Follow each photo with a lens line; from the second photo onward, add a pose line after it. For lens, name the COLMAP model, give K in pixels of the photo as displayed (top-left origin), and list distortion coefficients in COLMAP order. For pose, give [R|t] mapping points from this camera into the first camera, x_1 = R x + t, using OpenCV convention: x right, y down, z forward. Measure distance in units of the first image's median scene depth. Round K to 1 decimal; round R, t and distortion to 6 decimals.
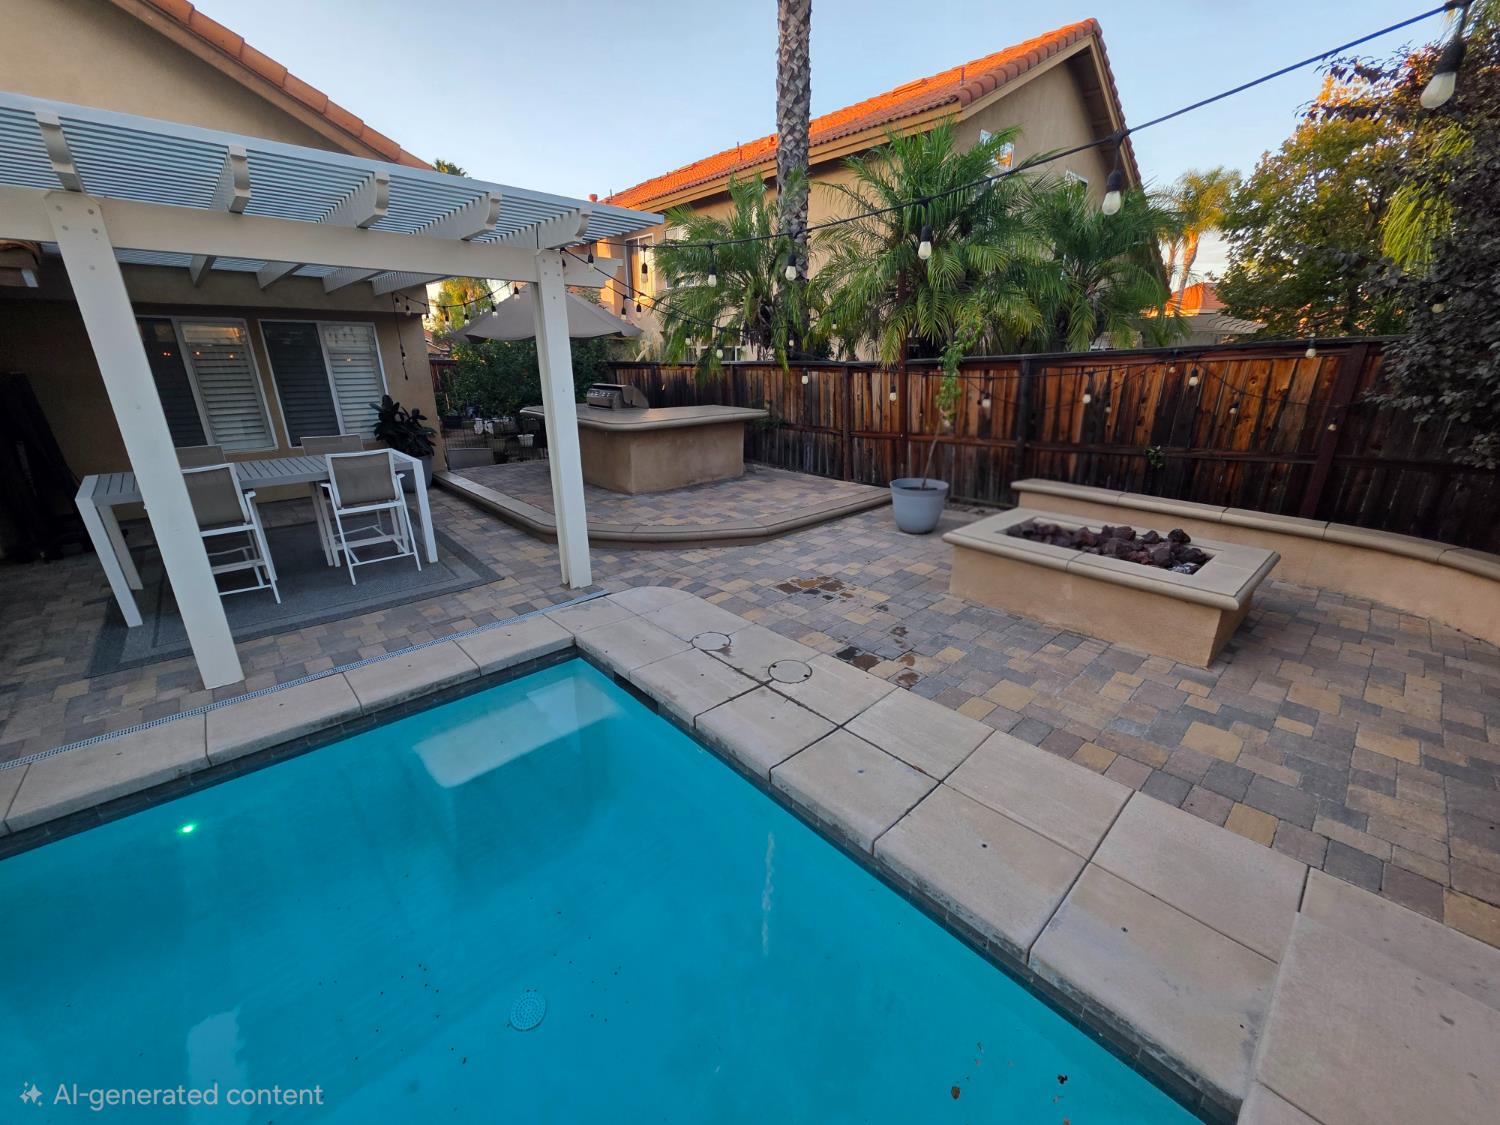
lens RADIAL K [[597.3, 0, 746.8], [0, 597.3, 562.3], [0, 0, 1]] dist [0.001307, -0.000416]
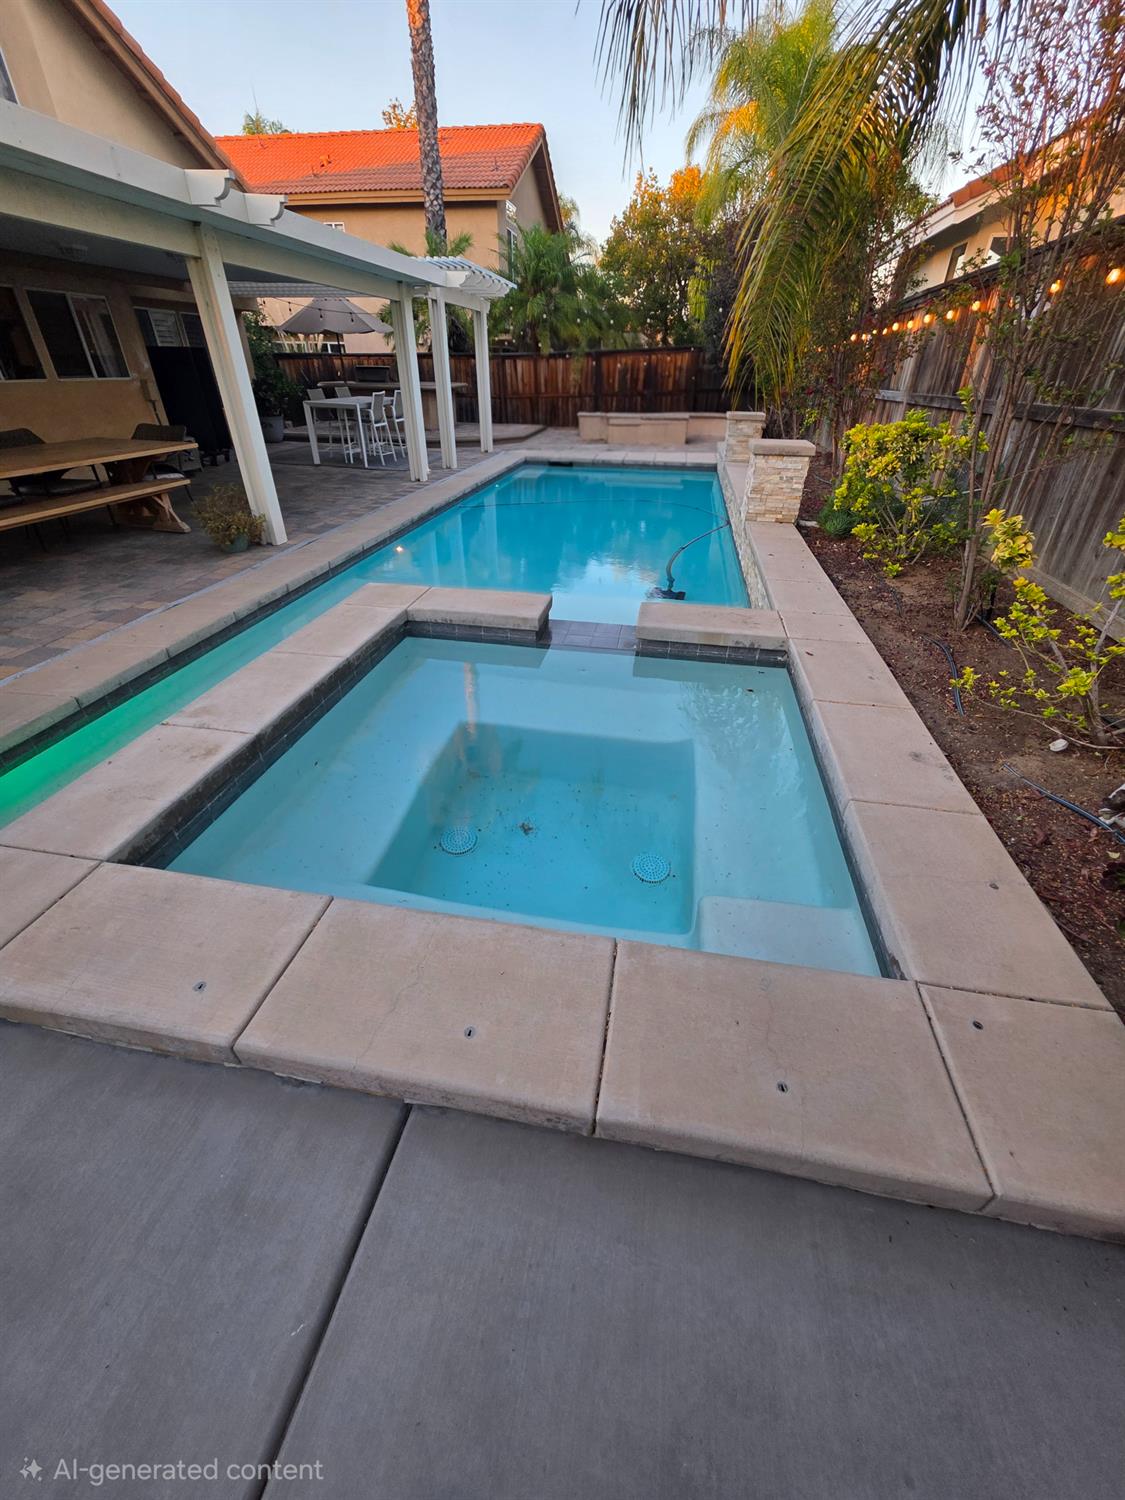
lens RADIAL K [[597.3, 0, 569.7], [0, 597.3, 749.2], [0, 0, 1]] dist [0.001307, -0.000416]
pose [[0.799732, -0.306182, 0.516412, -1.053296], [0.182353, 0.943420, 0.276958, 0.375812], [-0.571993, -0.127323, 0.810317, -0.846408]]
